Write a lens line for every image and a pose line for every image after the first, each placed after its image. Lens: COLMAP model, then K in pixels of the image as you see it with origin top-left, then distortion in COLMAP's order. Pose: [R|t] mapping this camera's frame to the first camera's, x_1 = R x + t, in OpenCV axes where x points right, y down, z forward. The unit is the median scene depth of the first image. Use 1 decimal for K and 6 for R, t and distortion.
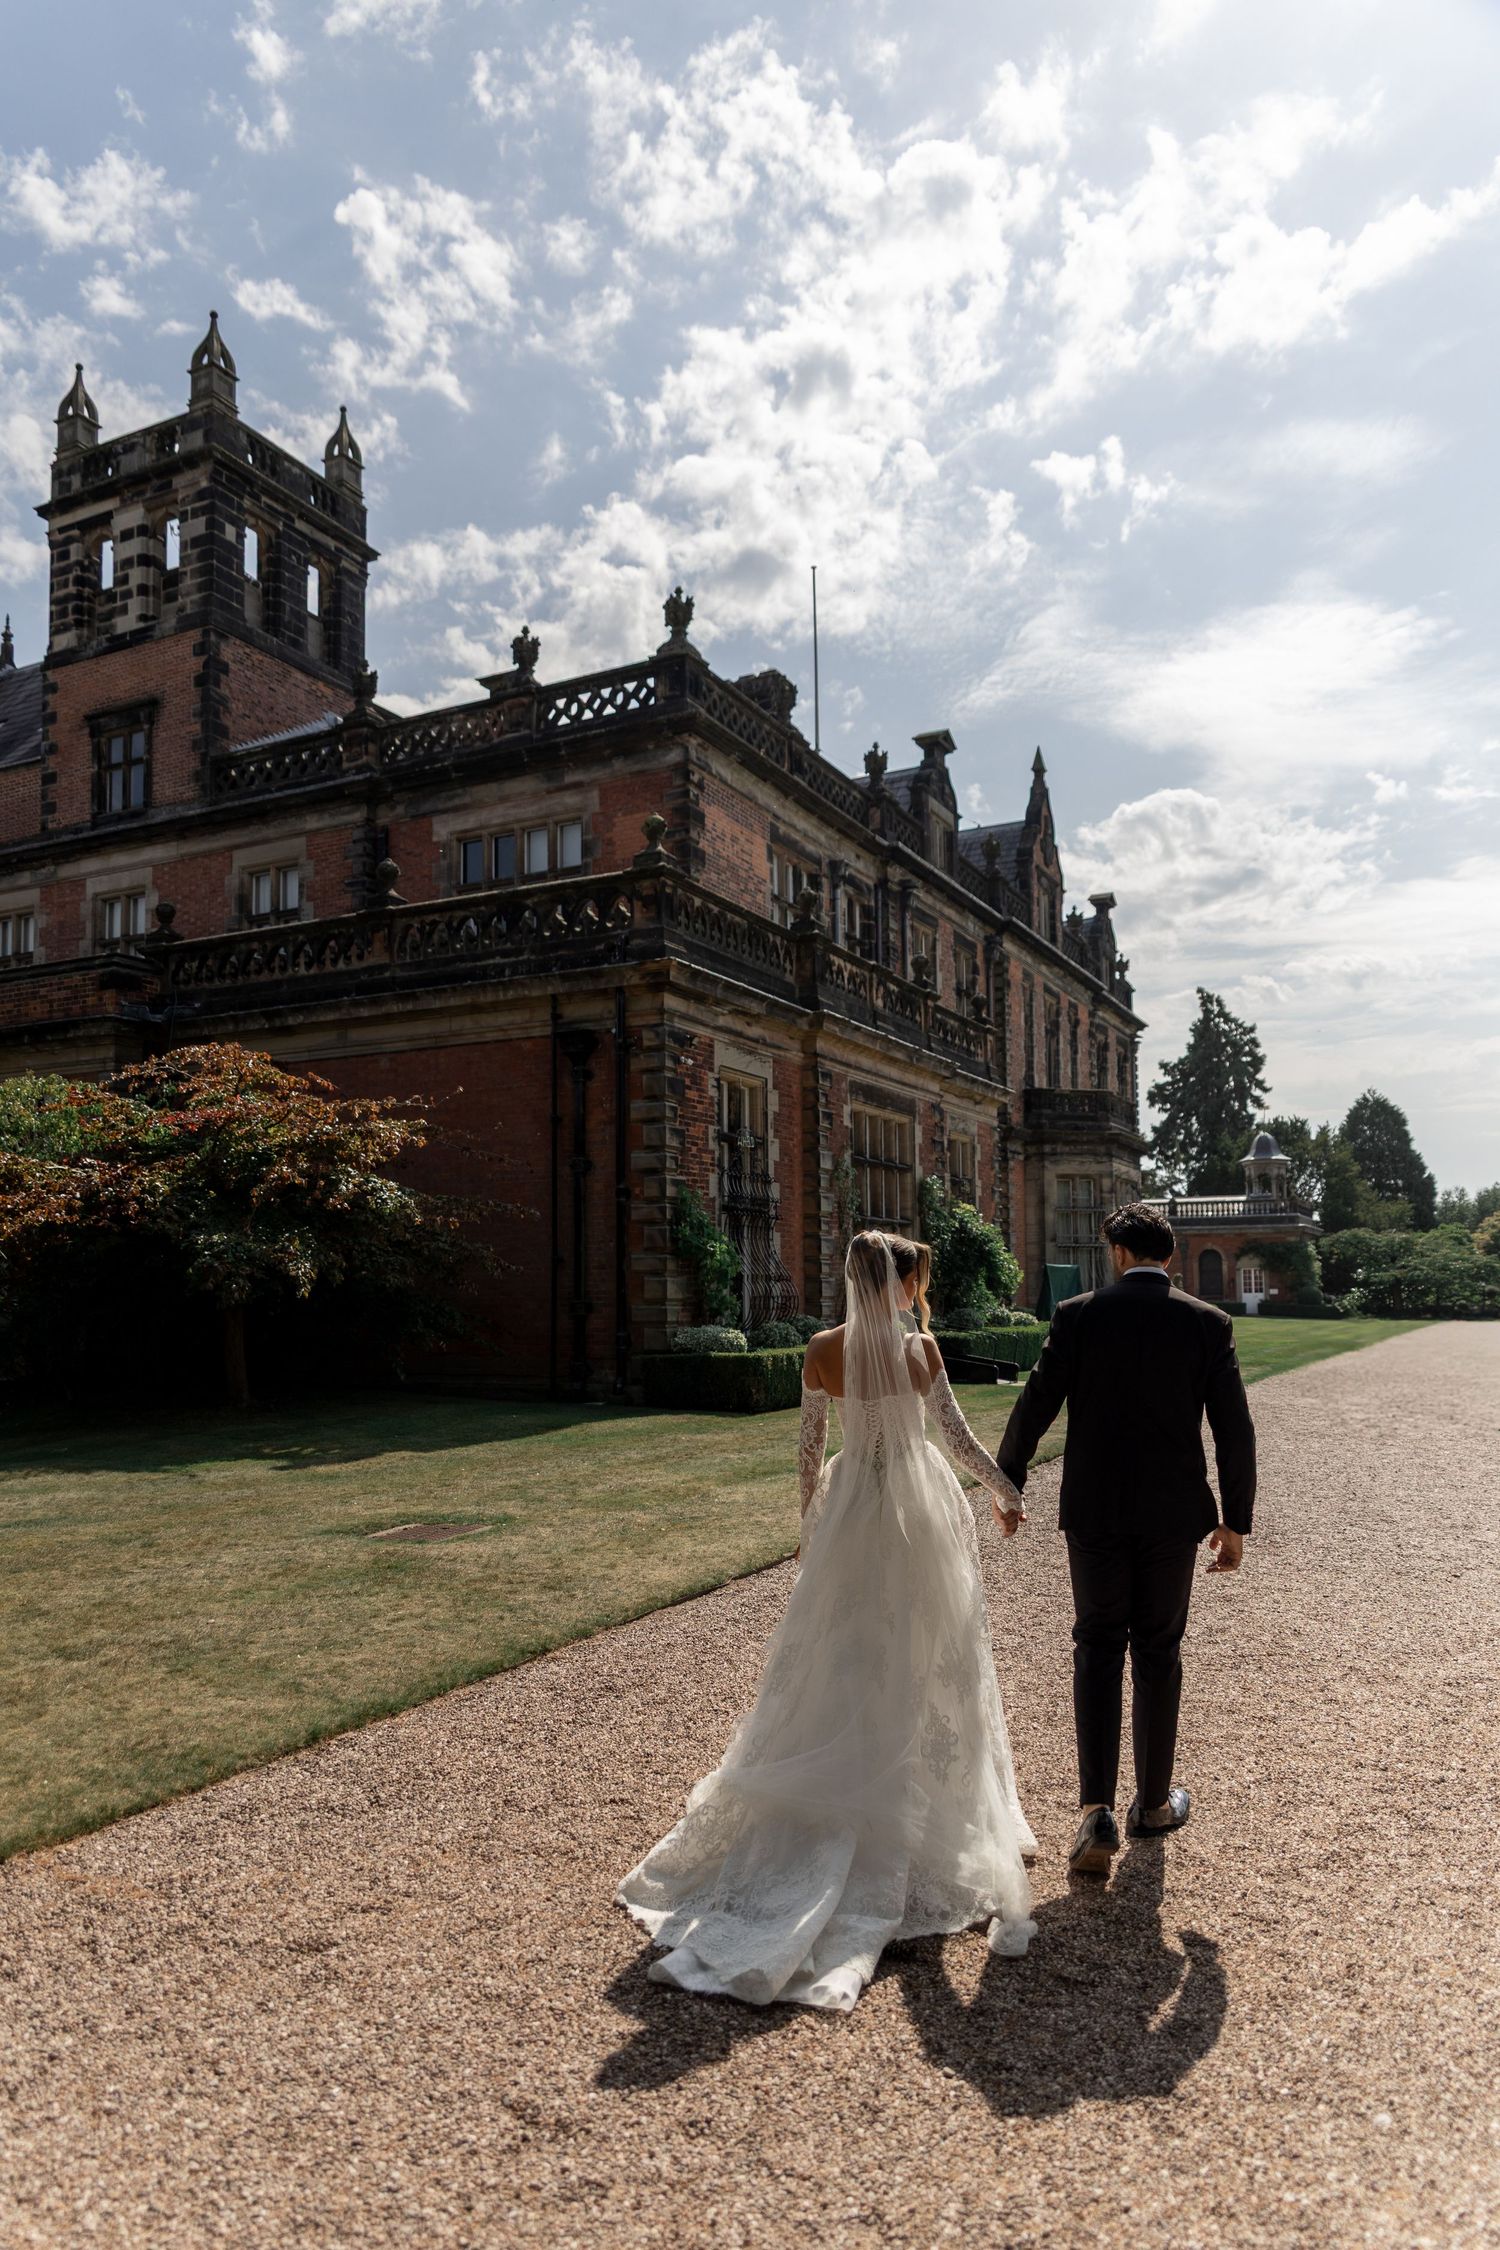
lens RADIAL K [[1530.6, 0, 674.3], [0, 1530.6, 1173.1], [0, 0, 1]] dist [0.004221, 0.013393]
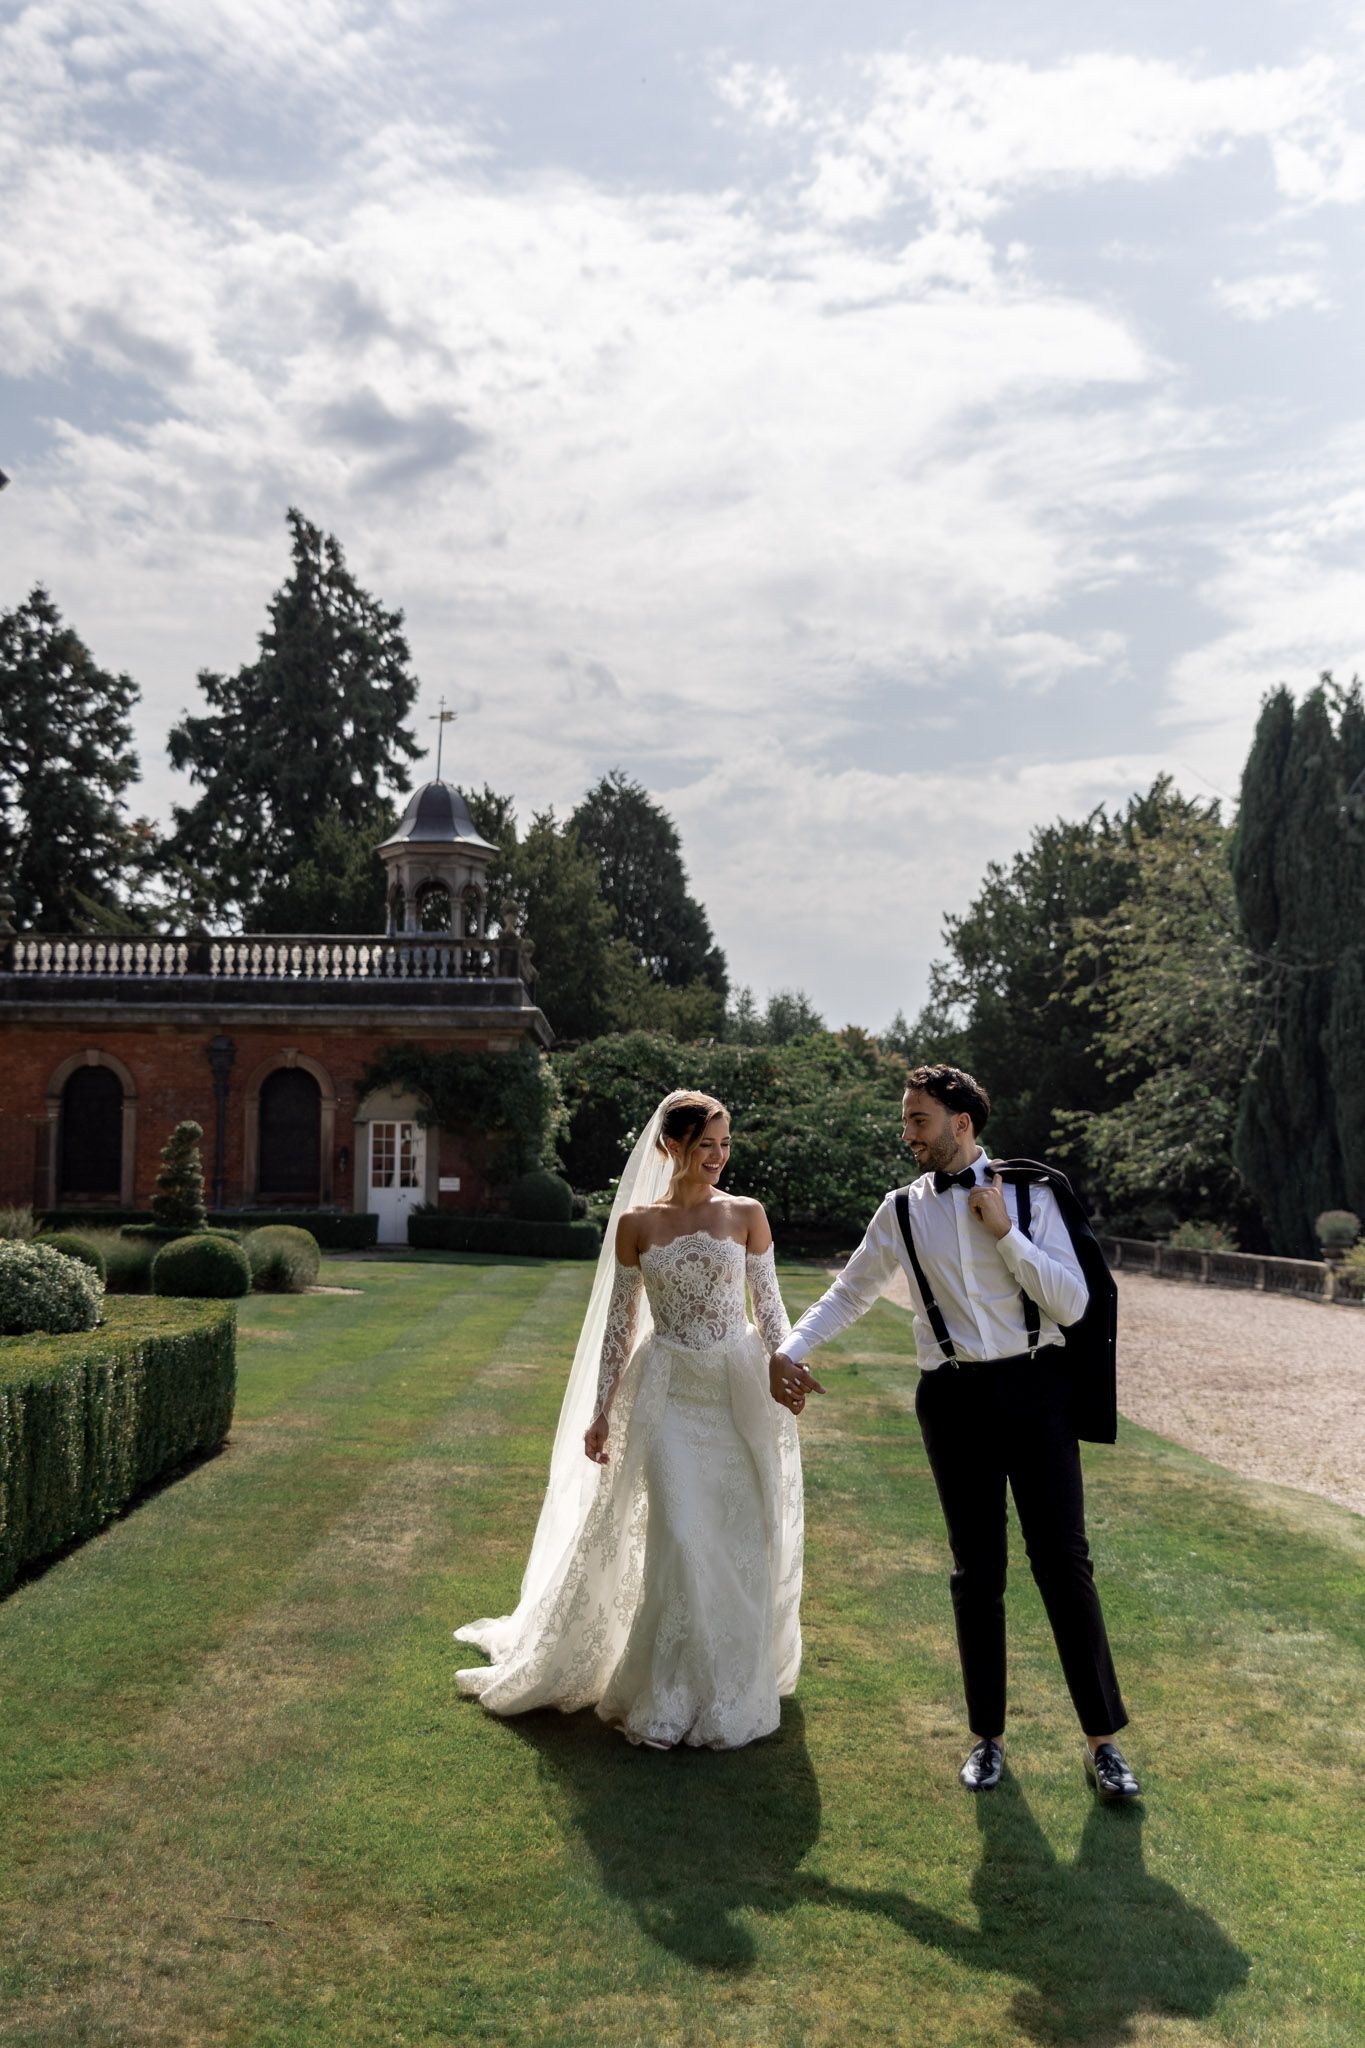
lens RADIAL K [[2089.1, 0, 686.2], [0, 2089.1, 1016.6], [0, 0, 1]] dist [0.006602, 0.000000]
pose [[0.861817, 0.051105, 0.504639, 0.036555], [-0.051984, 0.998572, -0.012348, 0.007991], [-0.504549, -0.015592, 0.863242, 0.106813]]
